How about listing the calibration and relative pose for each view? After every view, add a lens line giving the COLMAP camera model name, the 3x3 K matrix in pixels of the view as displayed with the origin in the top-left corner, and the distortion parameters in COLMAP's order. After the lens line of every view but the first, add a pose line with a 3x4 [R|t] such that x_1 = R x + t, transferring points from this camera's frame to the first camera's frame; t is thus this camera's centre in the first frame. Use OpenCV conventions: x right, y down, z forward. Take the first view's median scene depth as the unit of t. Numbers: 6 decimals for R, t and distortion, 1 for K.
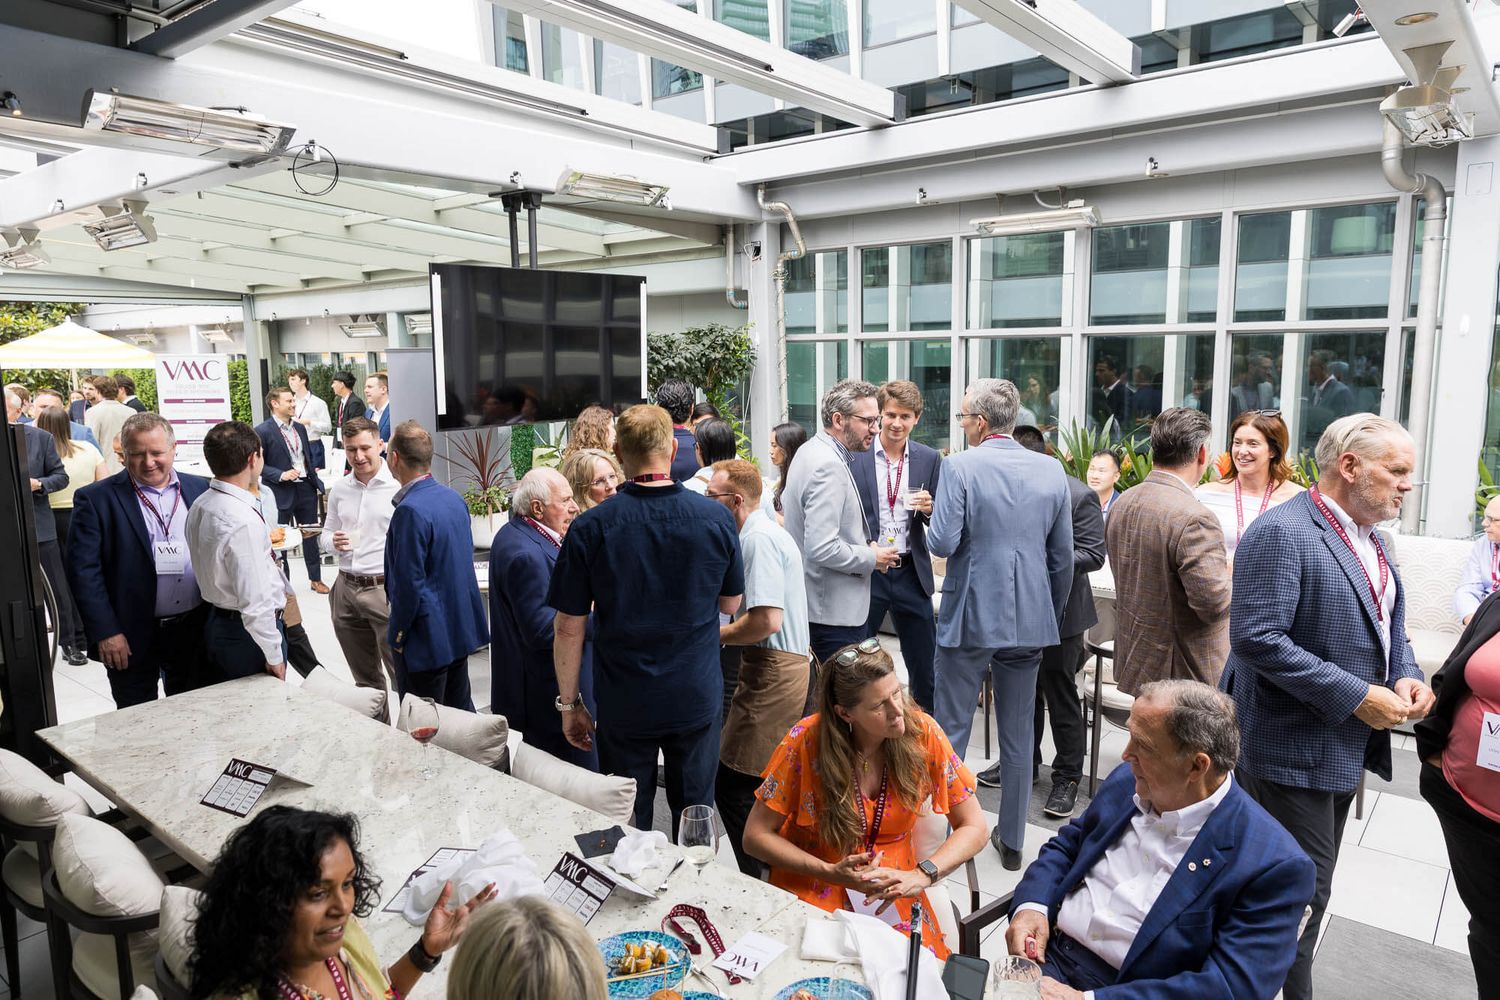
lens RADIAL K [[974.0, 0, 757.4], [0, 974.0, 481.6], [0, 0, 1]] dist [0.003839, 0.000630]
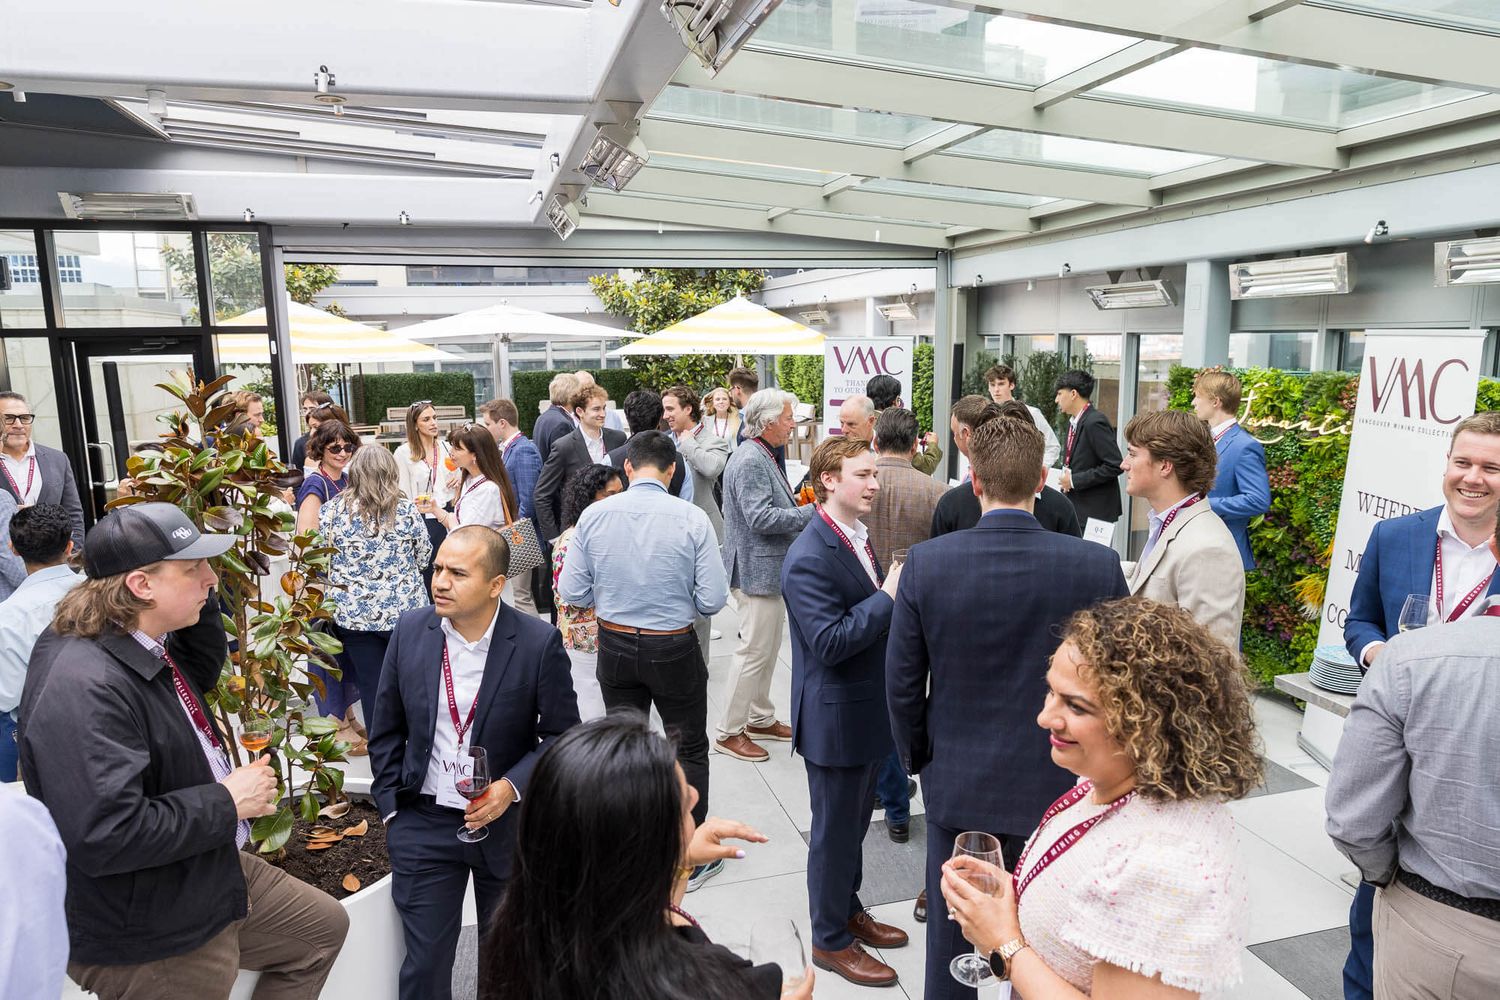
lens RADIAL K [[974.0, 0, 757.4], [0, 974.0, 481.6], [0, 0, 1]] dist [0.003839, 0.000630]
pose [[0.812356, 0.086452, -0.576718, -0.213287], [-0.072503, 0.996250, 0.047215, -0.049771], [0.578638, 0.003458, 0.815578, 0.351364]]
